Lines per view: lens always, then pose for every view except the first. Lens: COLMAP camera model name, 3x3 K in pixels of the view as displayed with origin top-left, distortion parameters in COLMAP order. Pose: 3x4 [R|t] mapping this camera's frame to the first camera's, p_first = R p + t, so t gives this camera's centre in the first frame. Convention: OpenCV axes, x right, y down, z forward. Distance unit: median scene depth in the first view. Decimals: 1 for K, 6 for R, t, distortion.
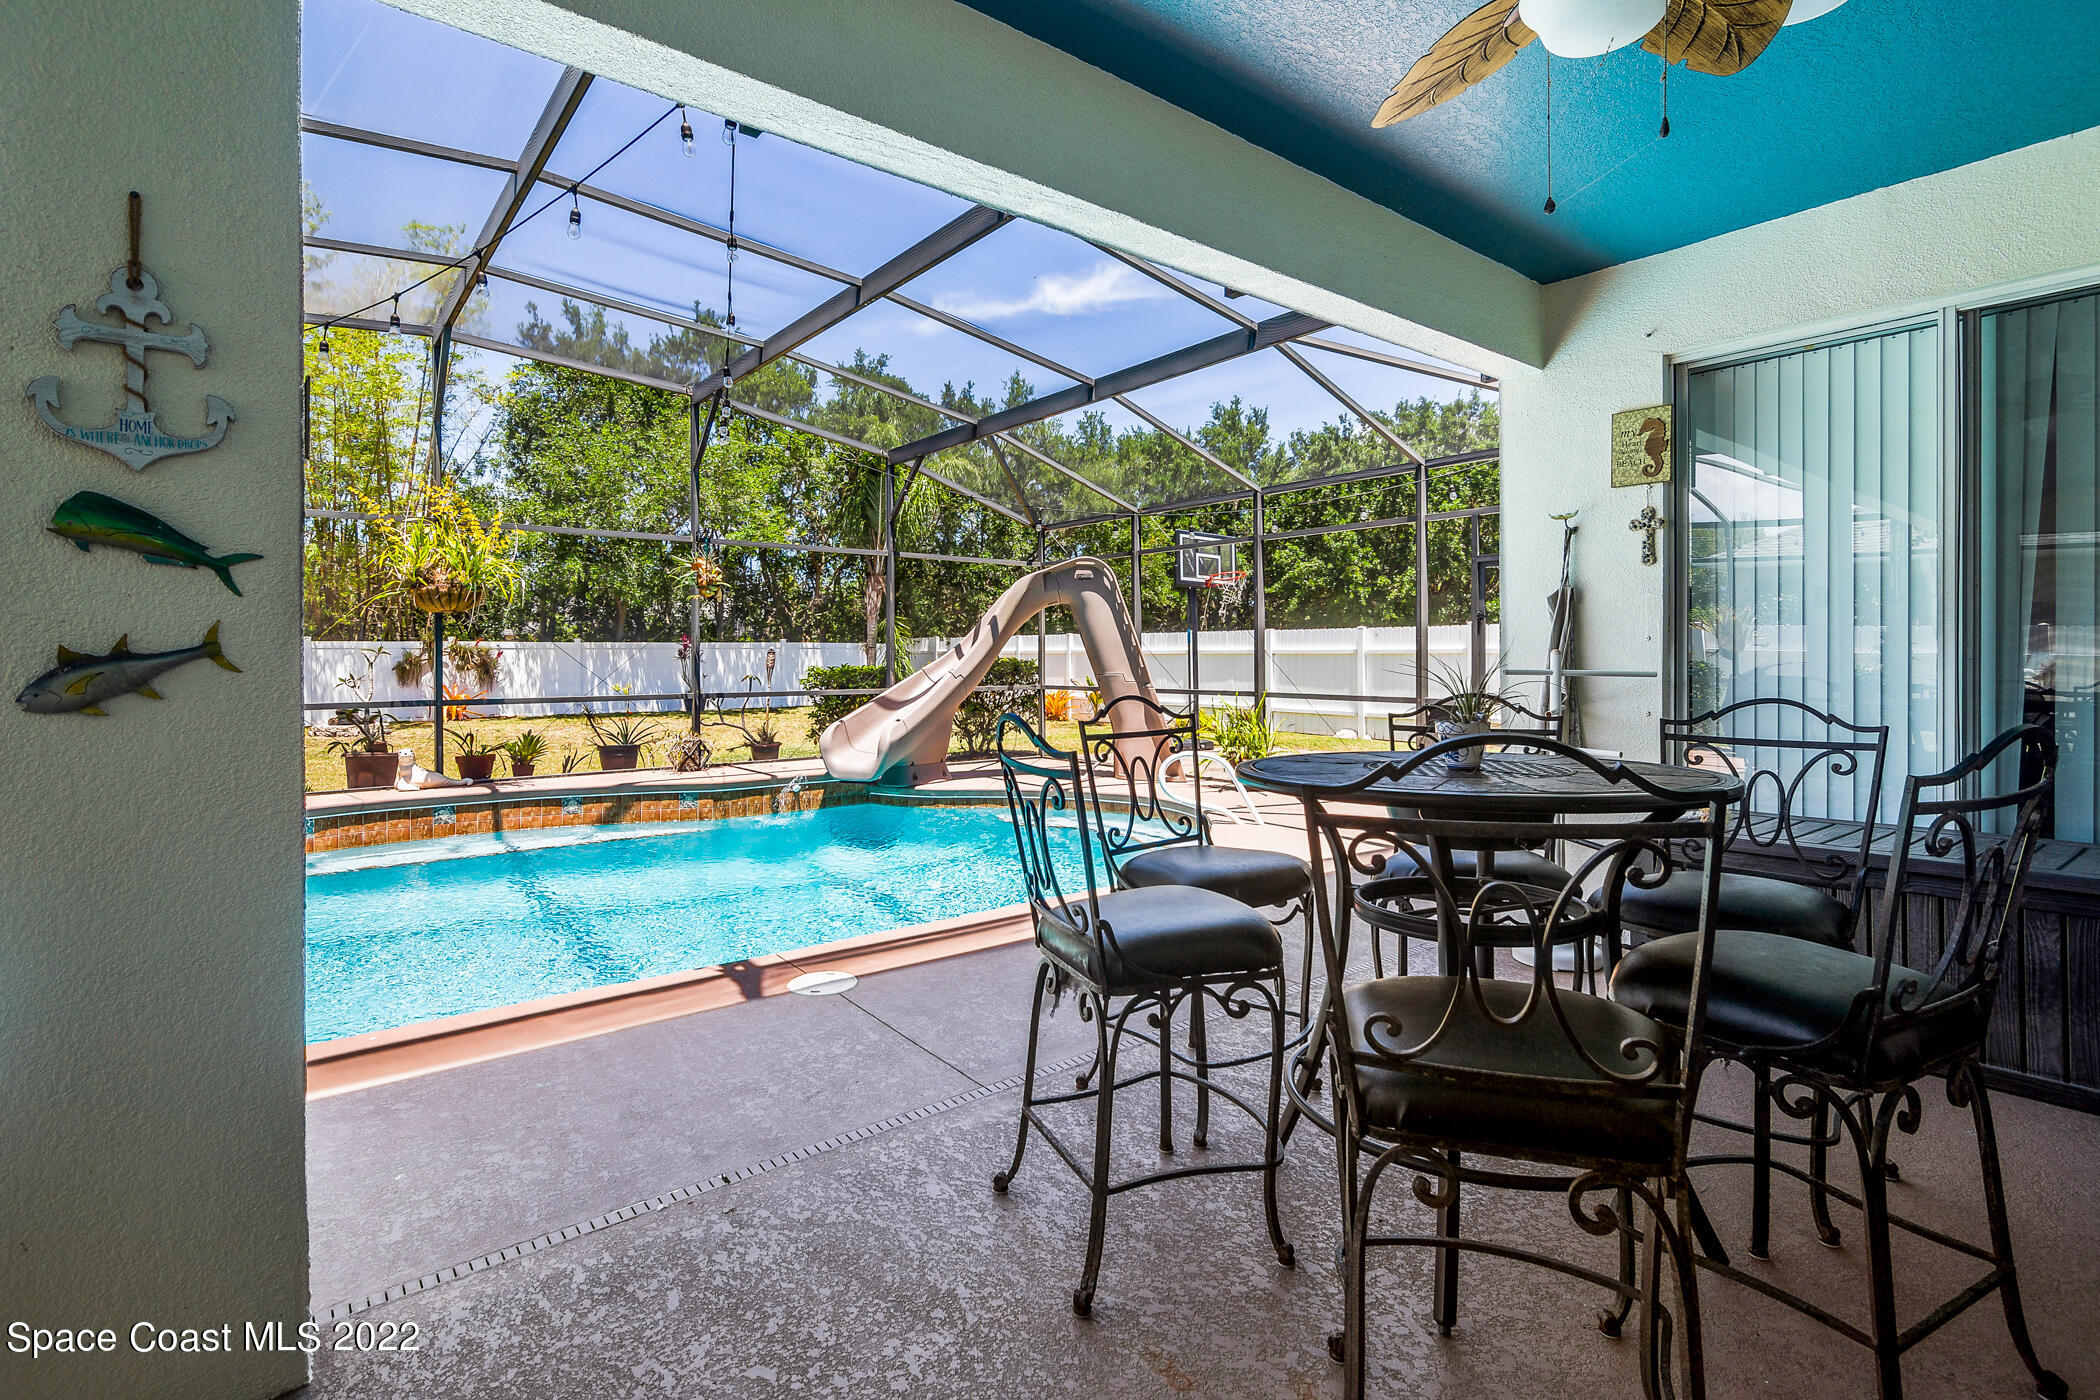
lens RADIAL K [[976.3, 0, 1087.1], [0, 976.3, 666.8], [0, 0, 1]] dist [-0.013971, -0.001297]
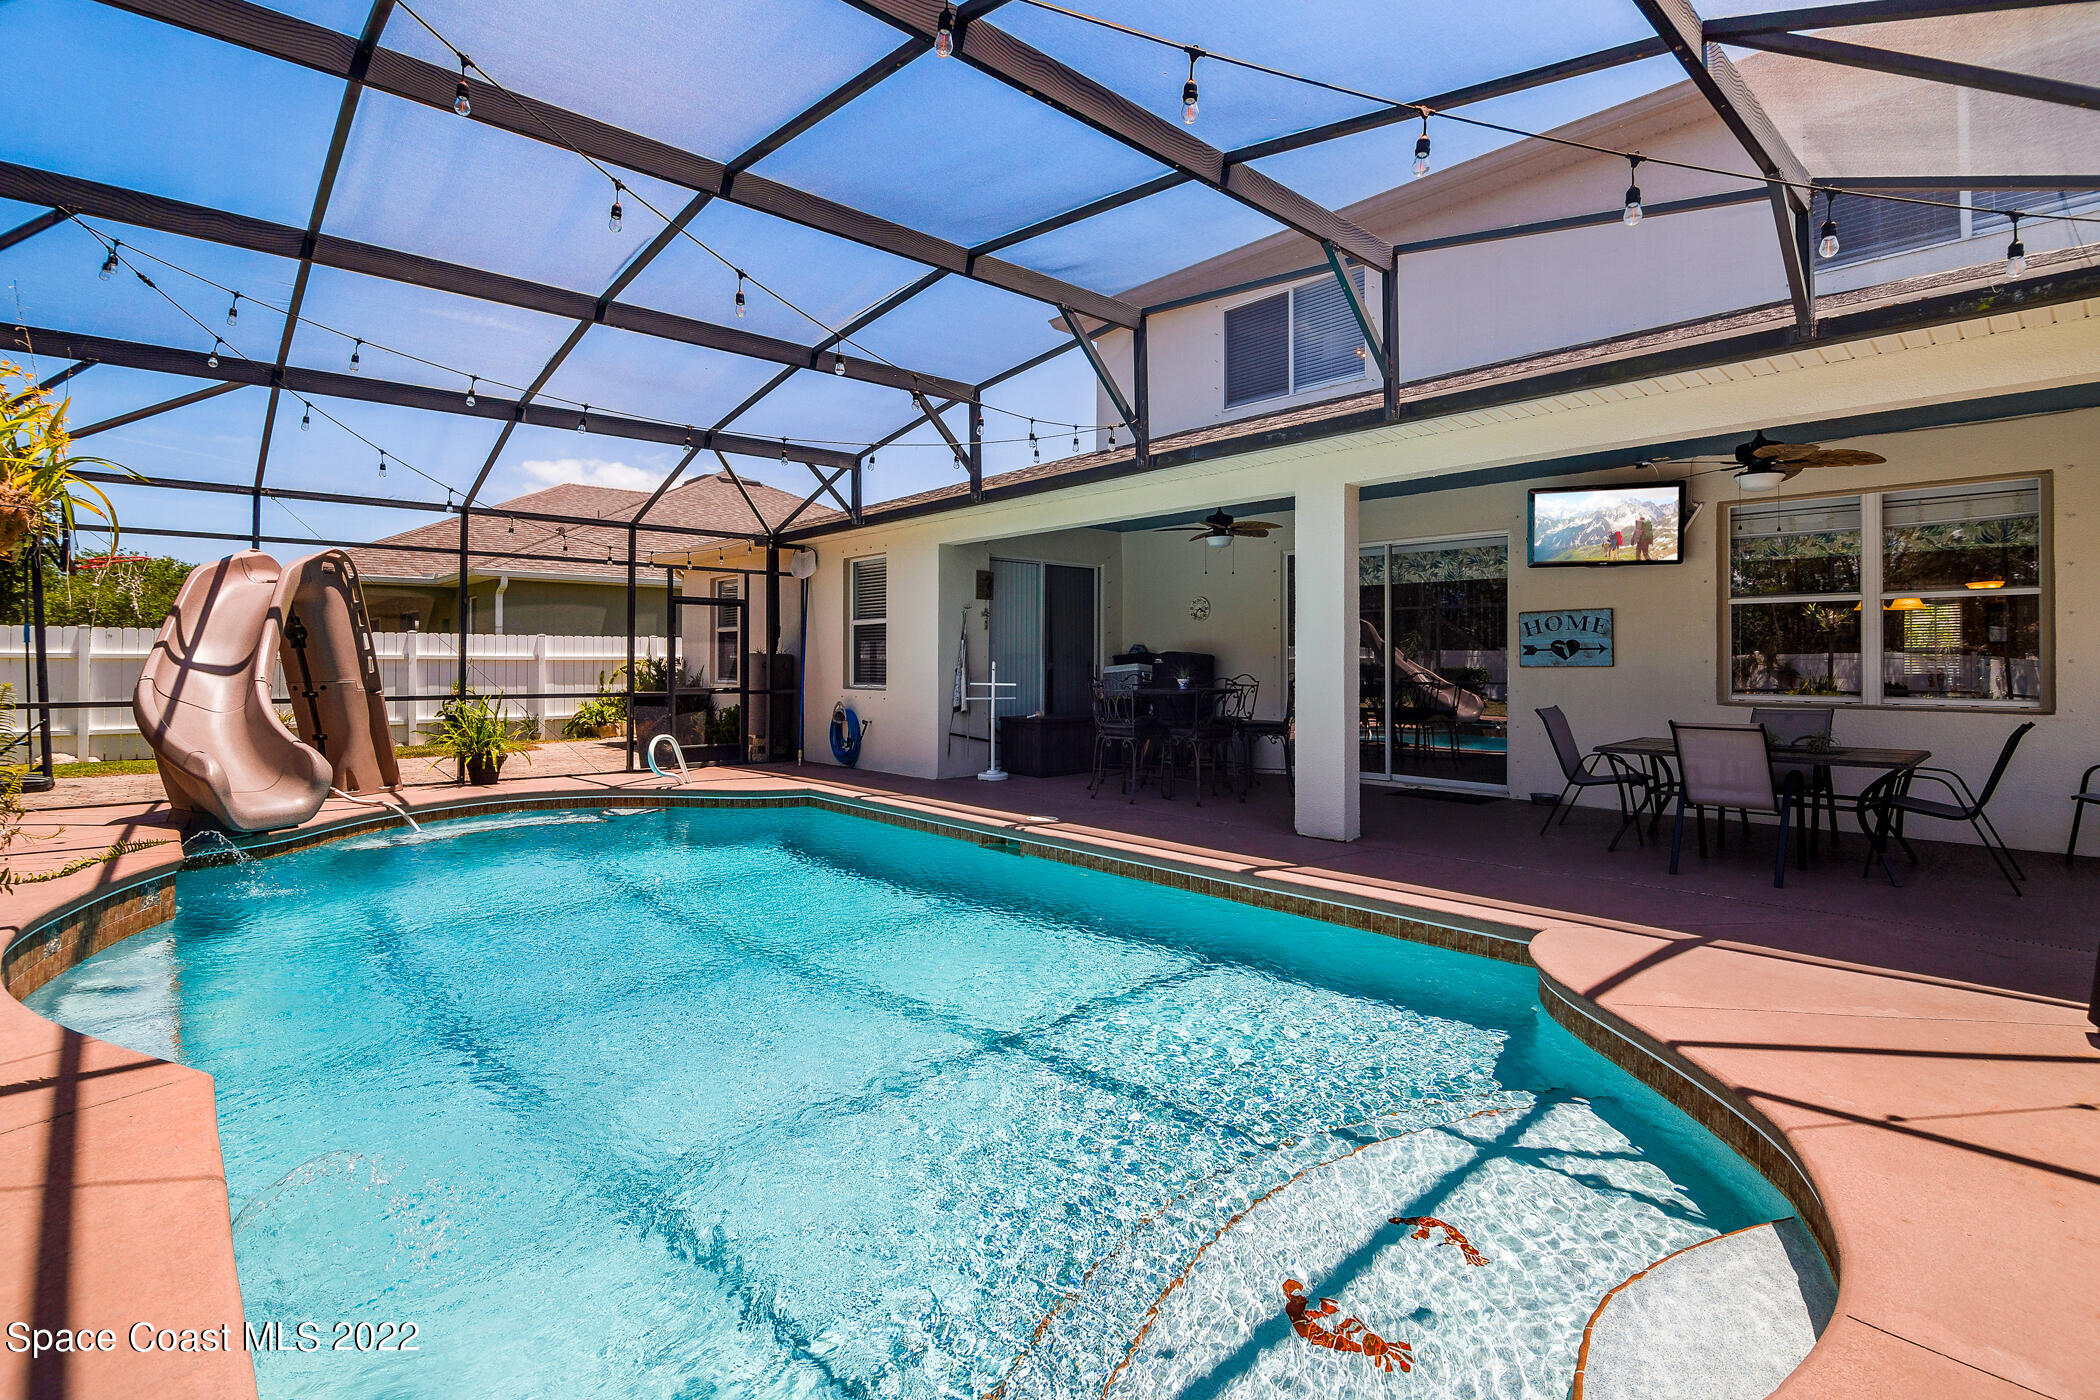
lens RADIAL K [[976.3, 0, 1044.9], [0, 976.3, 677.3], [0, 0, 1]] dist [-0.013971, -0.001297]
pose [[-0.063083, -0.013878, 0.997912, -0.986197], [0.007702, 0.999867, 0.014392, -0.003773], [-0.997979, 0.008594, -0.062967, 0.457983]]
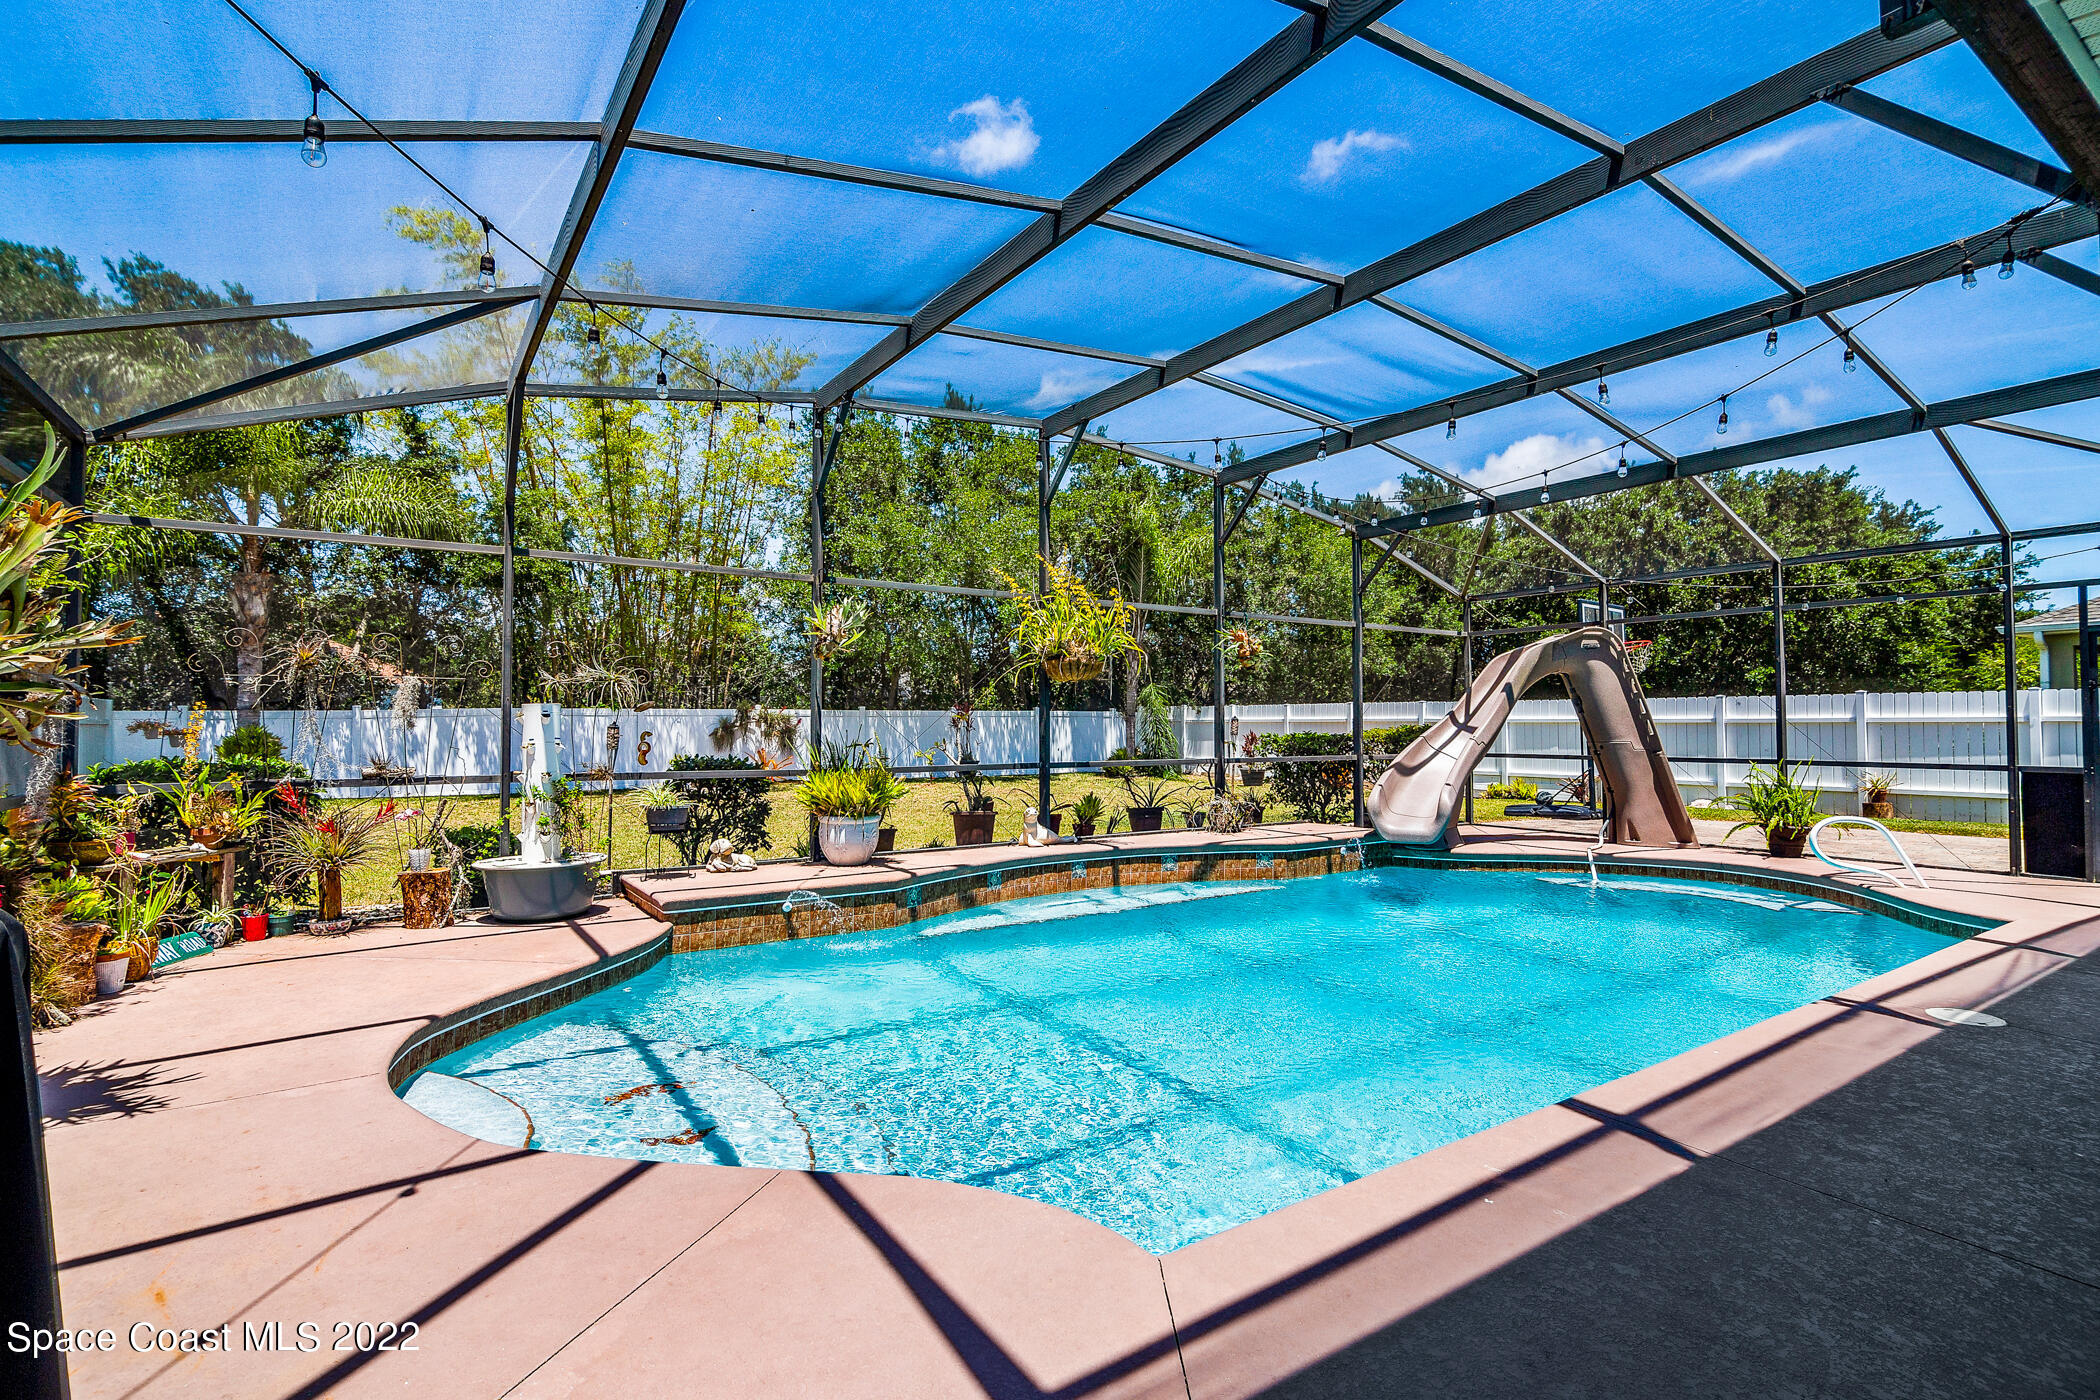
lens RADIAL K [[976.3, 0, 1043.3], [0, 976.3, 697.8], [0, 0, 1]] dist [-0.013971, -0.001297]
pose [[0.994270, -0.000578, -0.106892, -0.505679], [-0.003541, 0.999259, -0.038339, 0.003350], [0.106835, 0.038498, 0.993531, -0.074606]]
